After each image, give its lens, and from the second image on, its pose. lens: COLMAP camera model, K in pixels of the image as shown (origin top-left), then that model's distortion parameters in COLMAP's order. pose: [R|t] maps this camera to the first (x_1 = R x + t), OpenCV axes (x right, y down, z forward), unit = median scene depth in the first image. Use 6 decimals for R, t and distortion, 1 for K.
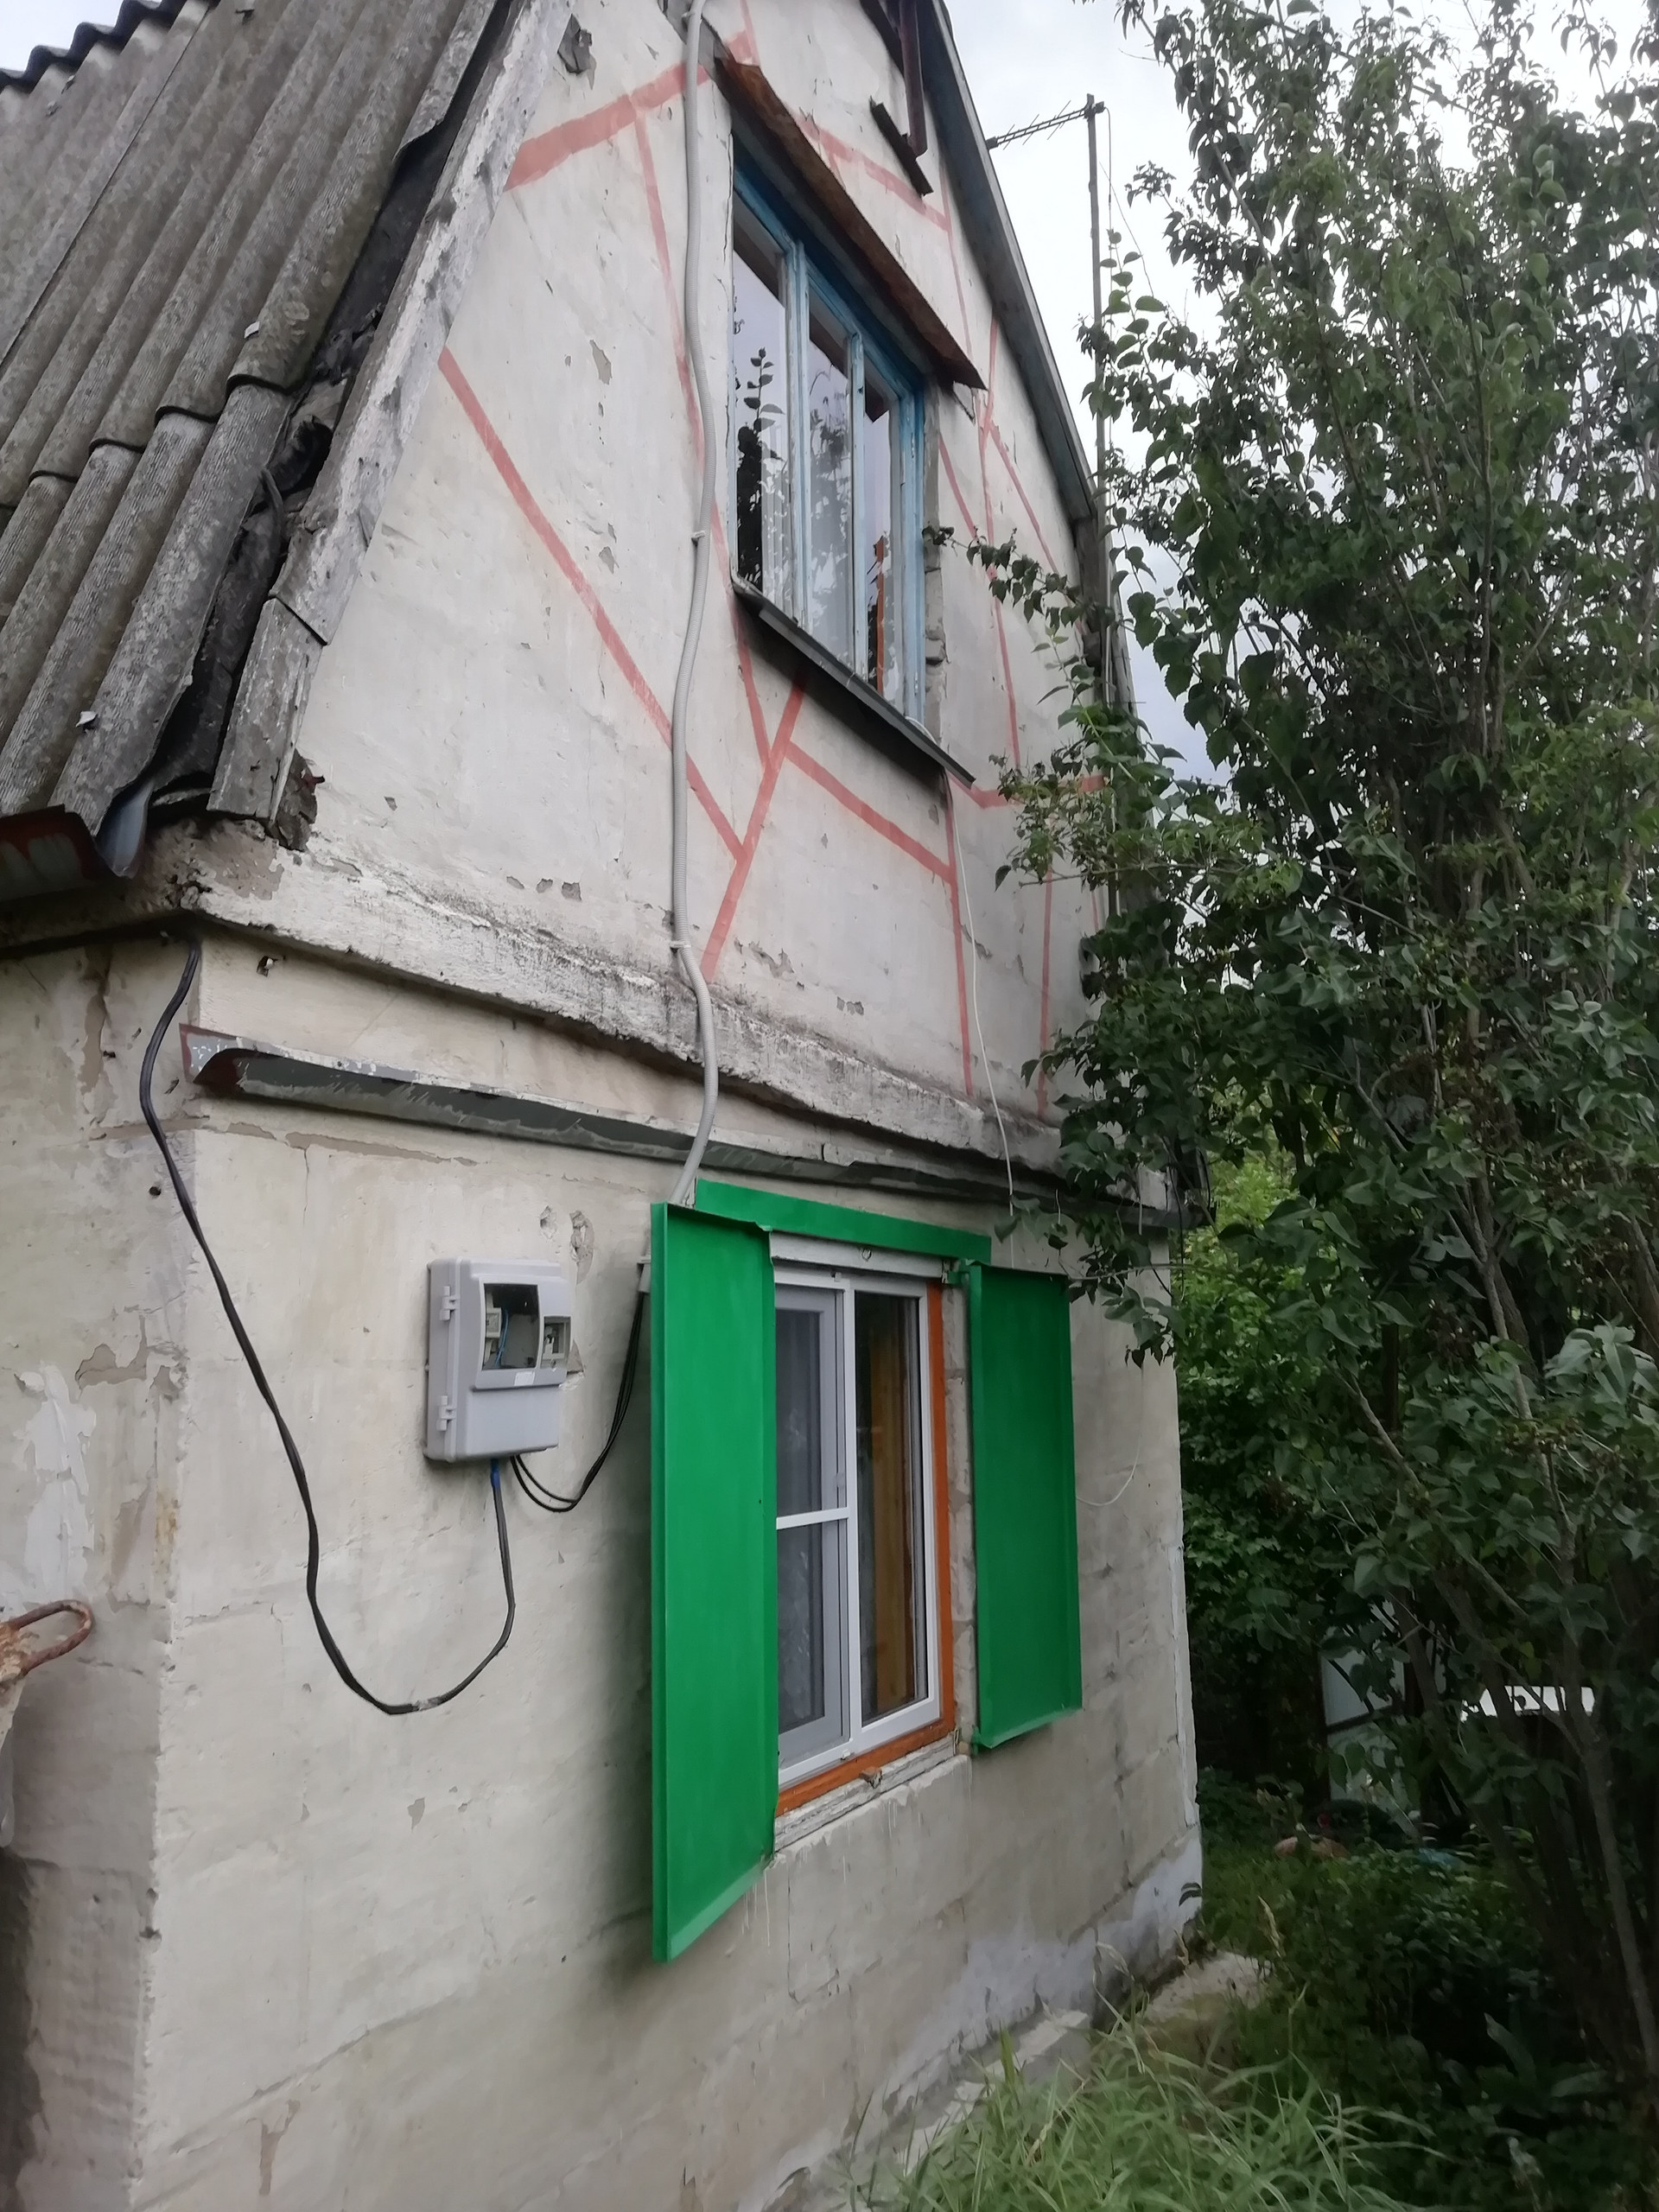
lens RADIAL K [[1610.7, 0, 821.9], [0, 1610.7, 1105.7], [0, 0, 1]] dist [0.016177, -0.006557]
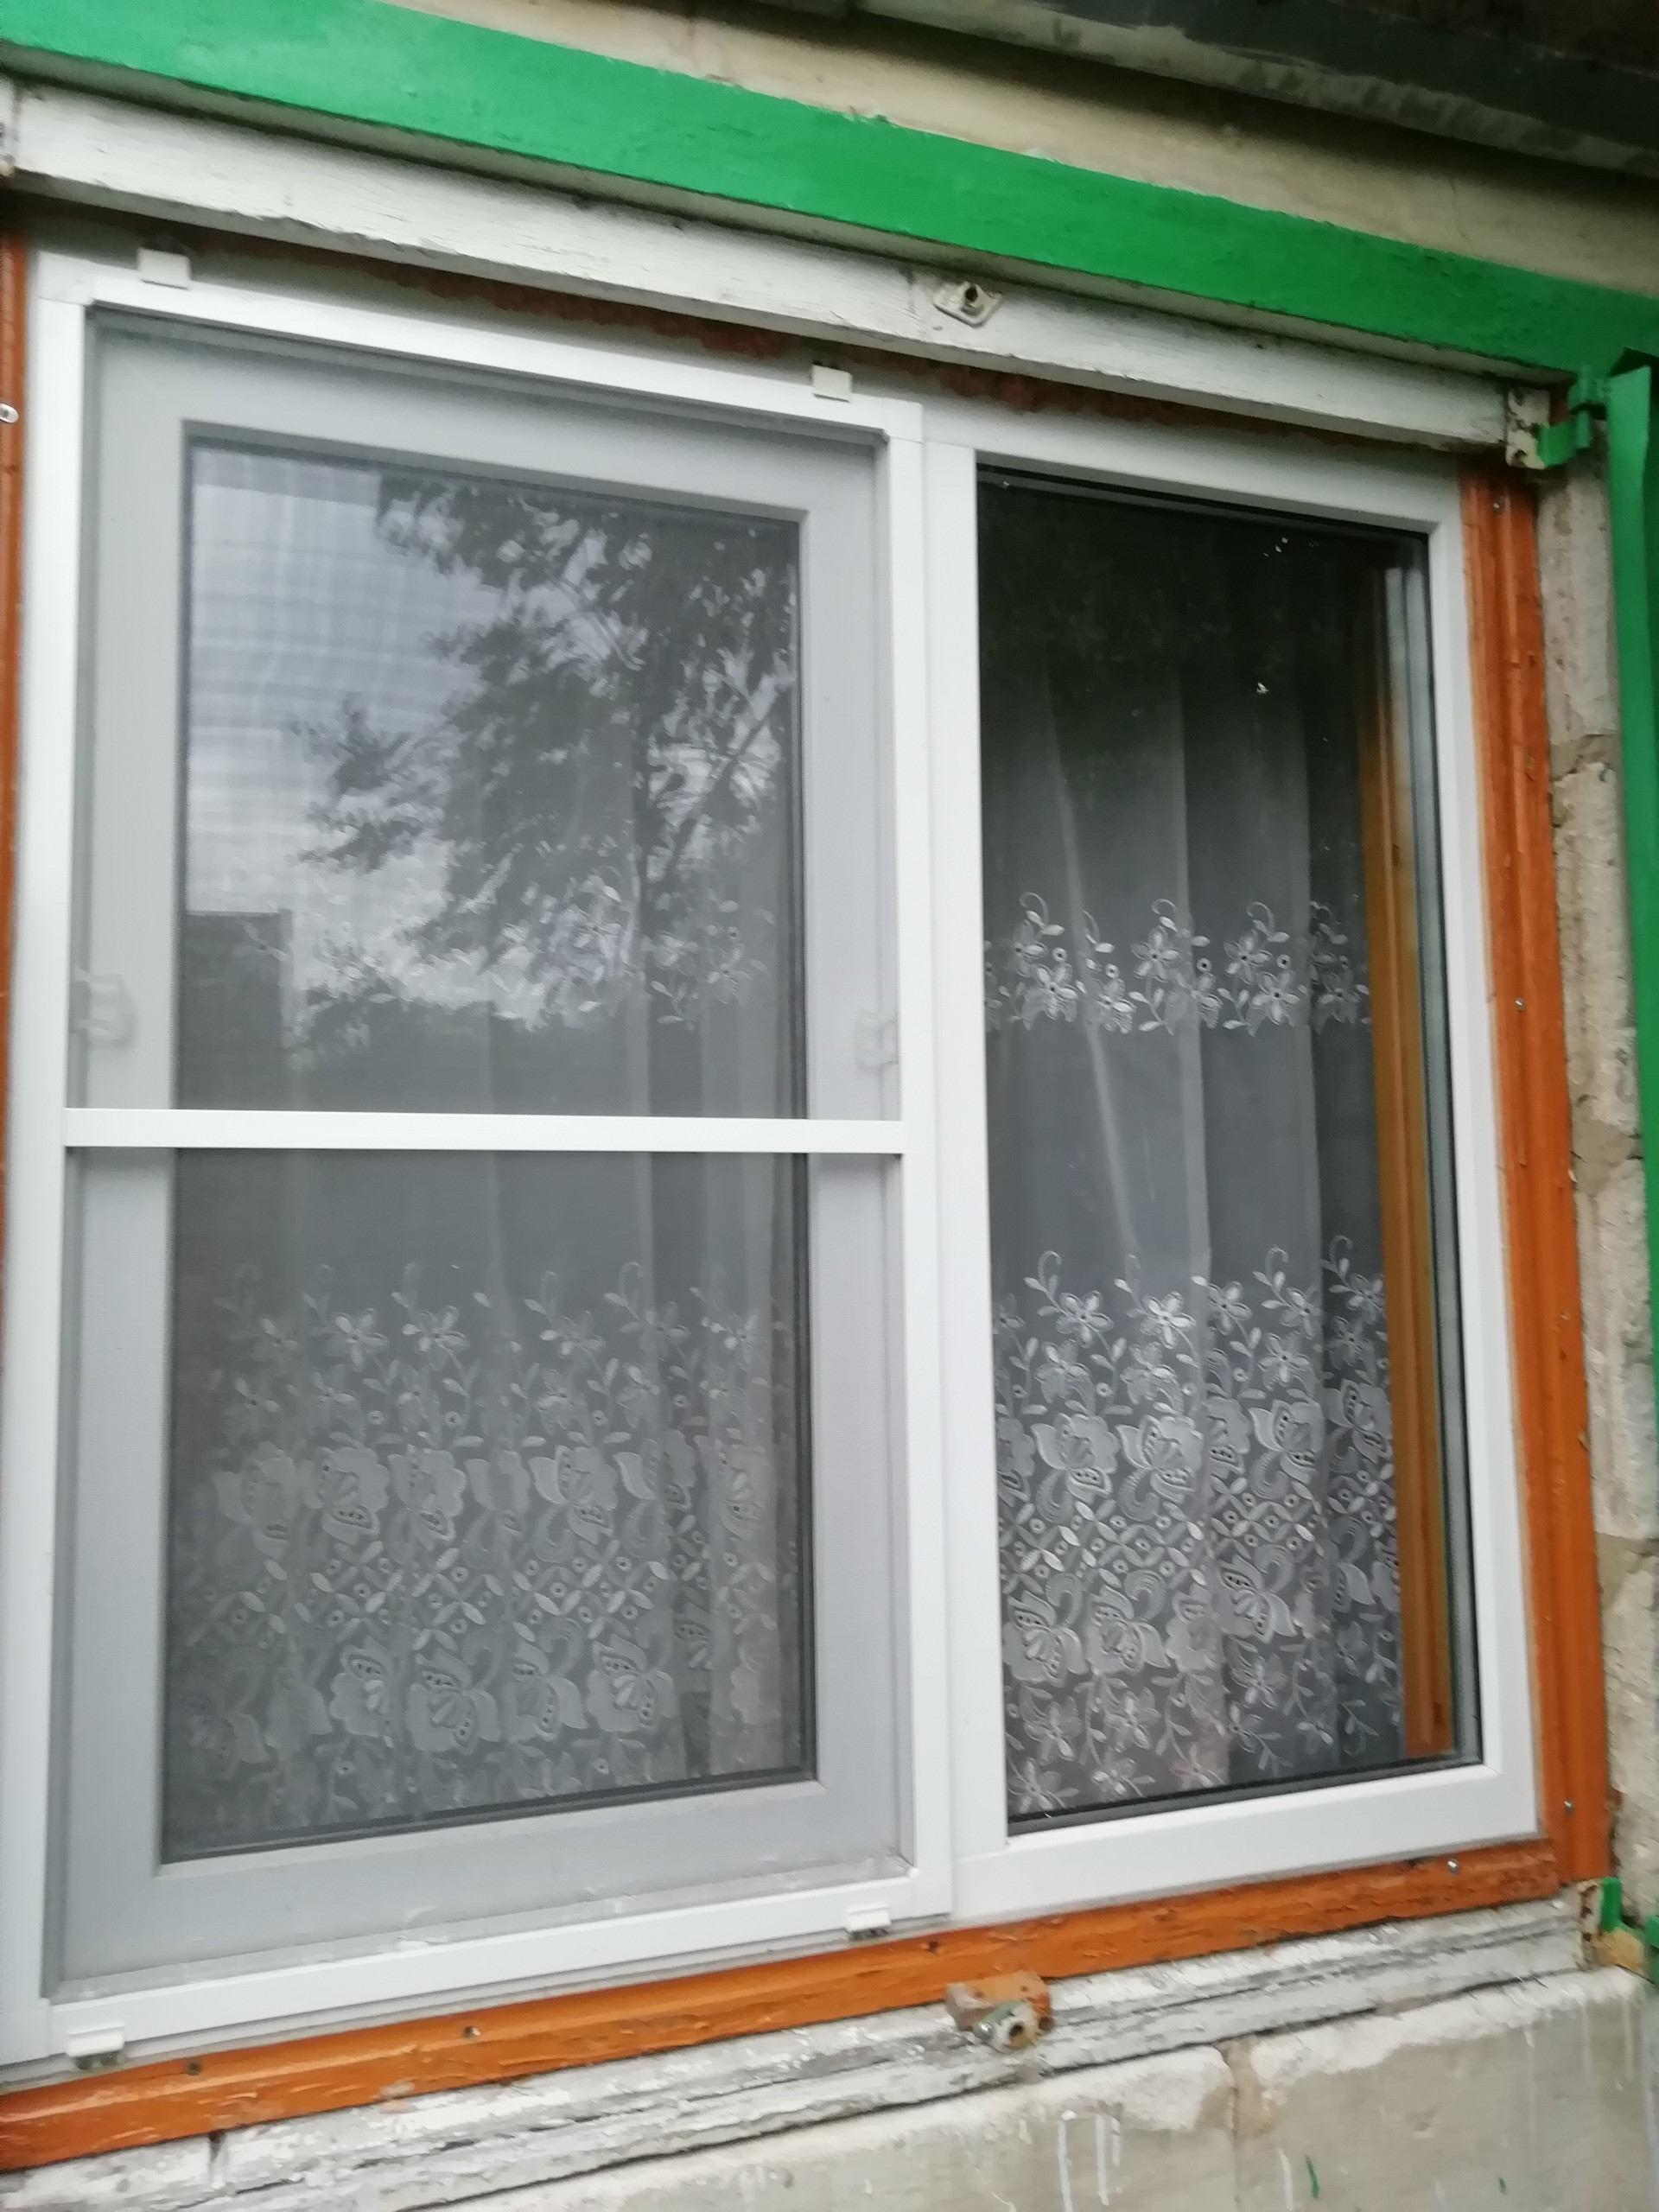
lens RADIAL K [[1610.7, 0, 833.7], [0, 1610.7, 1116.1], [0, 0, 1]] dist [0.016177, -0.006557]
pose [[0.721719, -0.049179, -0.690437, 0.197034], [0.128903, 0.989573, 0.064257, 0.205221], [0.680078, -0.135375, 0.720533, 0.701998]]
